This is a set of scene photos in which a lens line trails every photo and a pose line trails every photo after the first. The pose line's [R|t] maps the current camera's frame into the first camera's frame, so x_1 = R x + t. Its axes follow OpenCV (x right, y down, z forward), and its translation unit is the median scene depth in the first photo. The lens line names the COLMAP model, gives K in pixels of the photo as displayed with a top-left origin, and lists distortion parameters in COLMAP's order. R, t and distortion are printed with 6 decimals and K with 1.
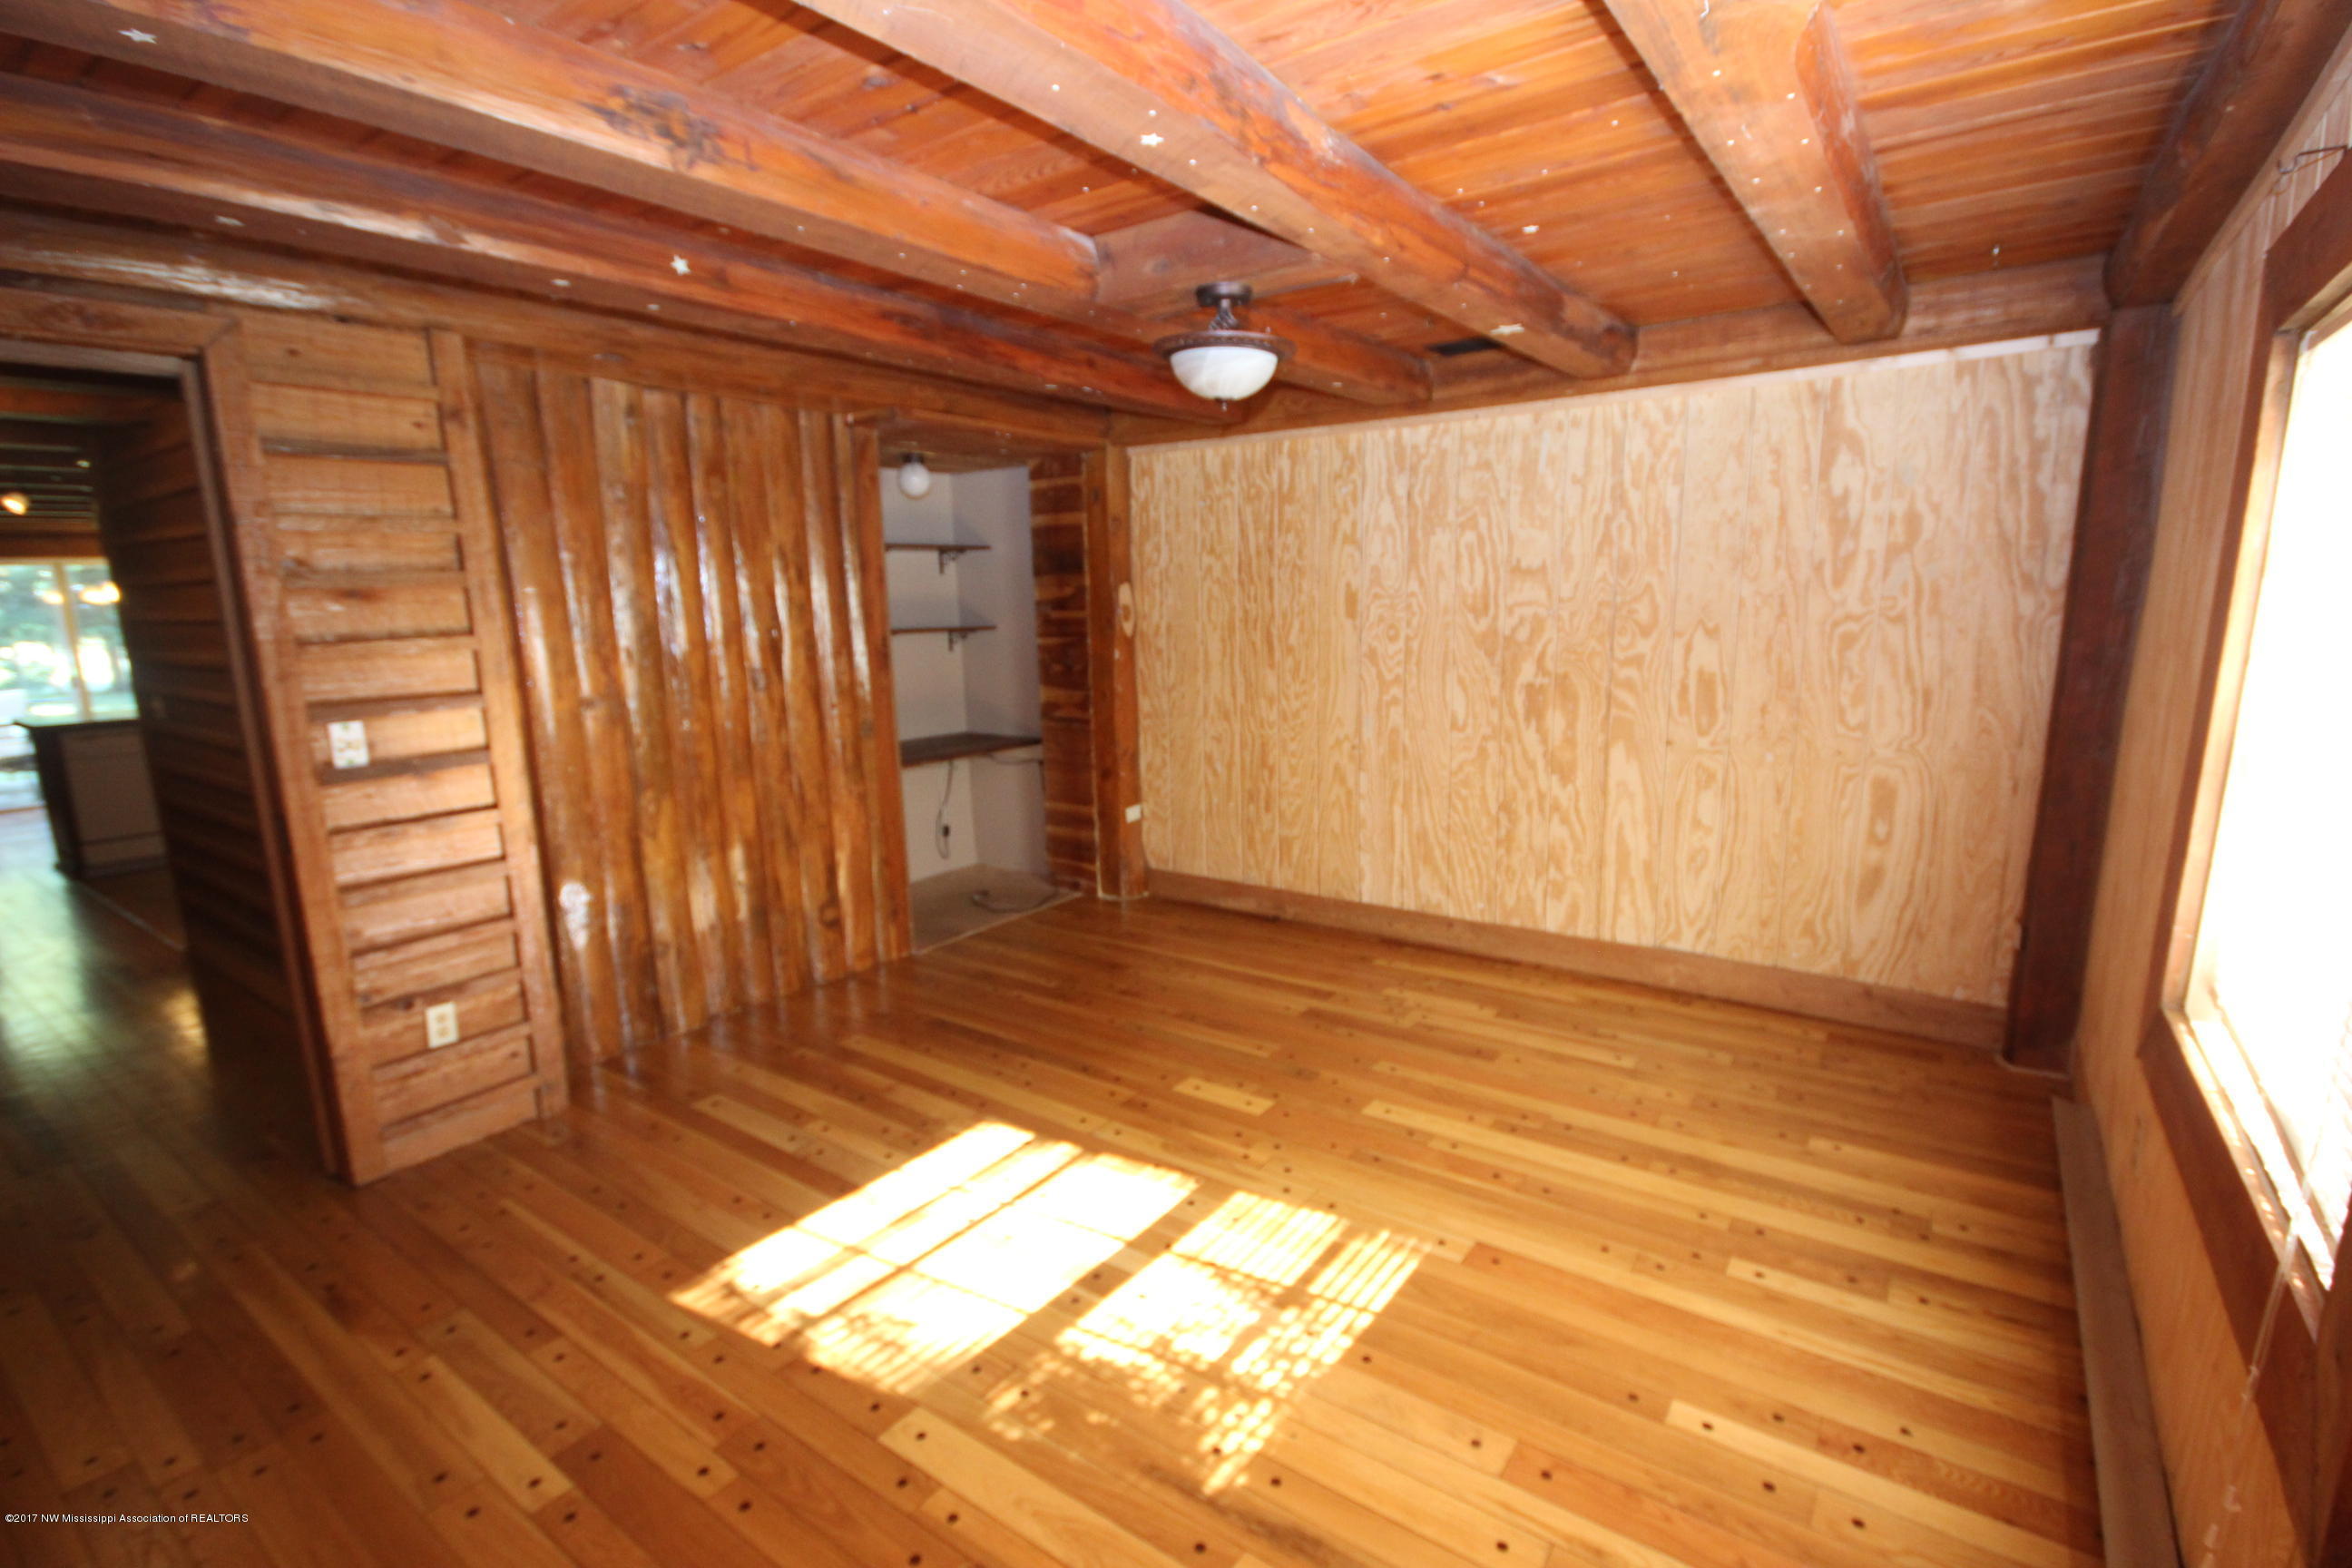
lens RADIAL K [[1085.2, 0, 1191.2], [0, 1085.2, 799.1], [0, 0, 1]] dist [0.023466, -0.018672]
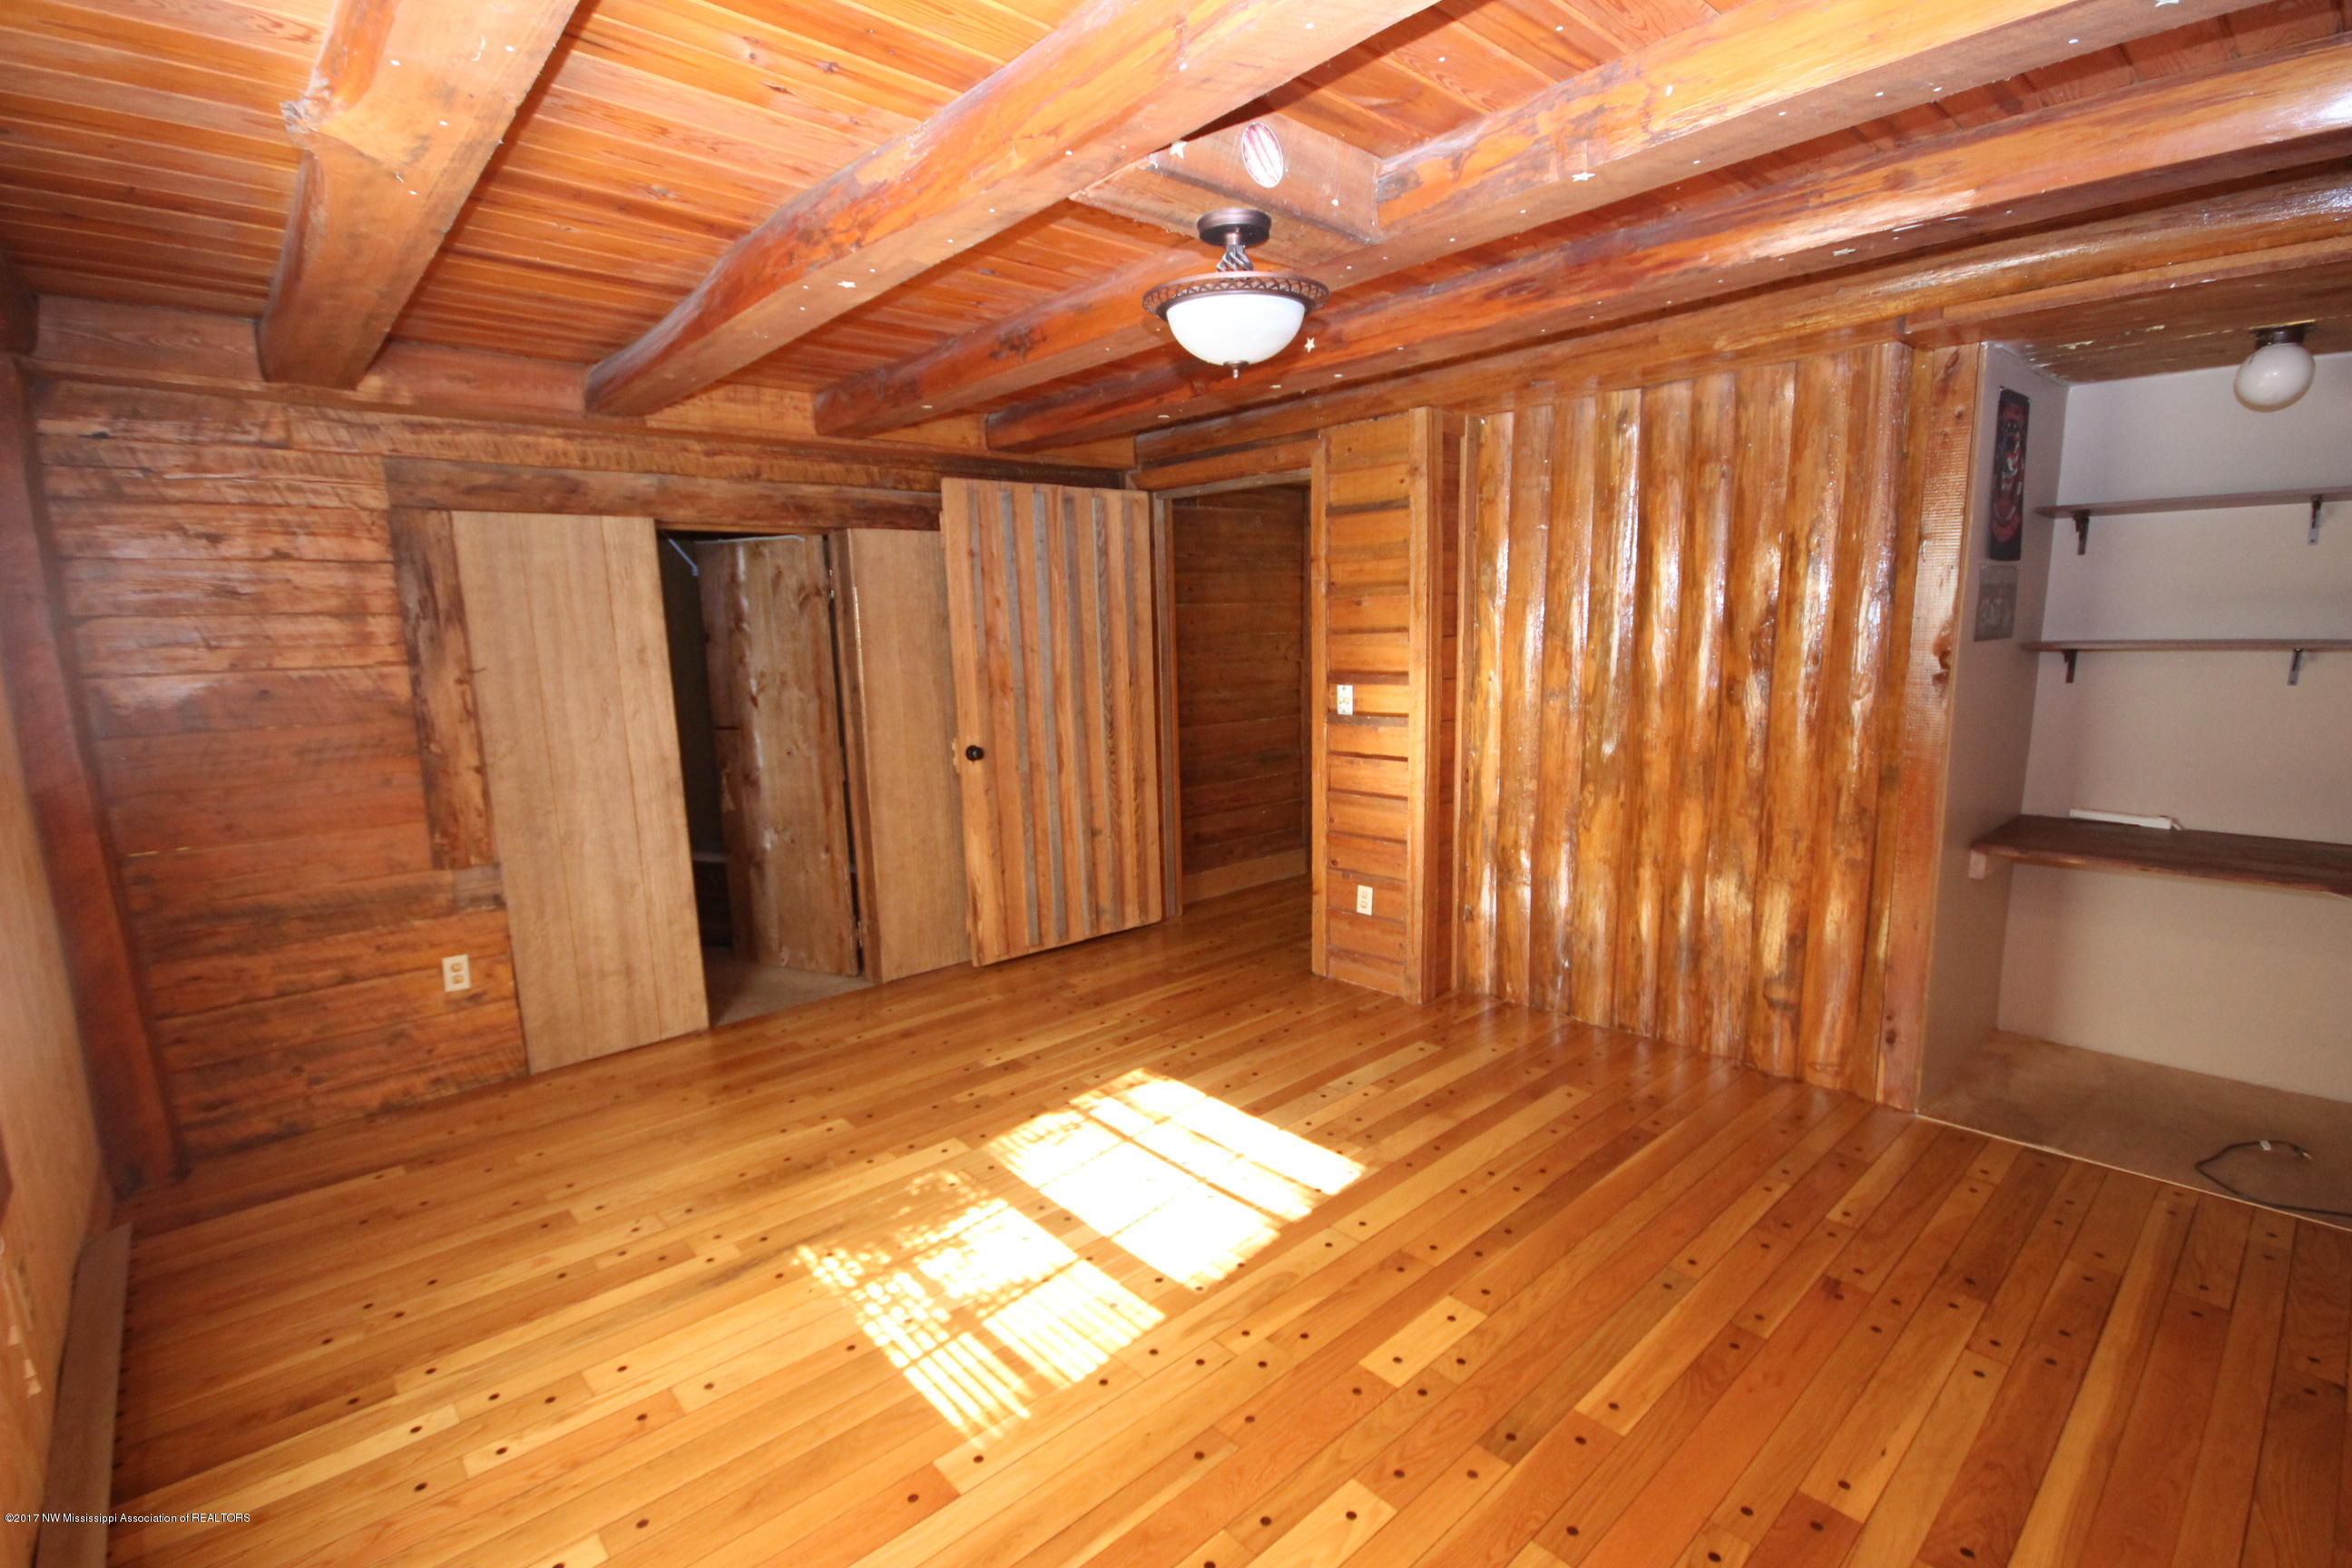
lens RADIAL K [[1083.7, 0, 1176.0], [0, 1083.7, 784.0], [0, 0, 1]] dist [-0.010991, 0.000106]
pose [[-0.222375, 0.163895, -0.961087, 0.839996], [-0.151952, 0.967897, 0.200215, -0.222648], [0.963047, 0.190562, -0.190332, 1.174877]]
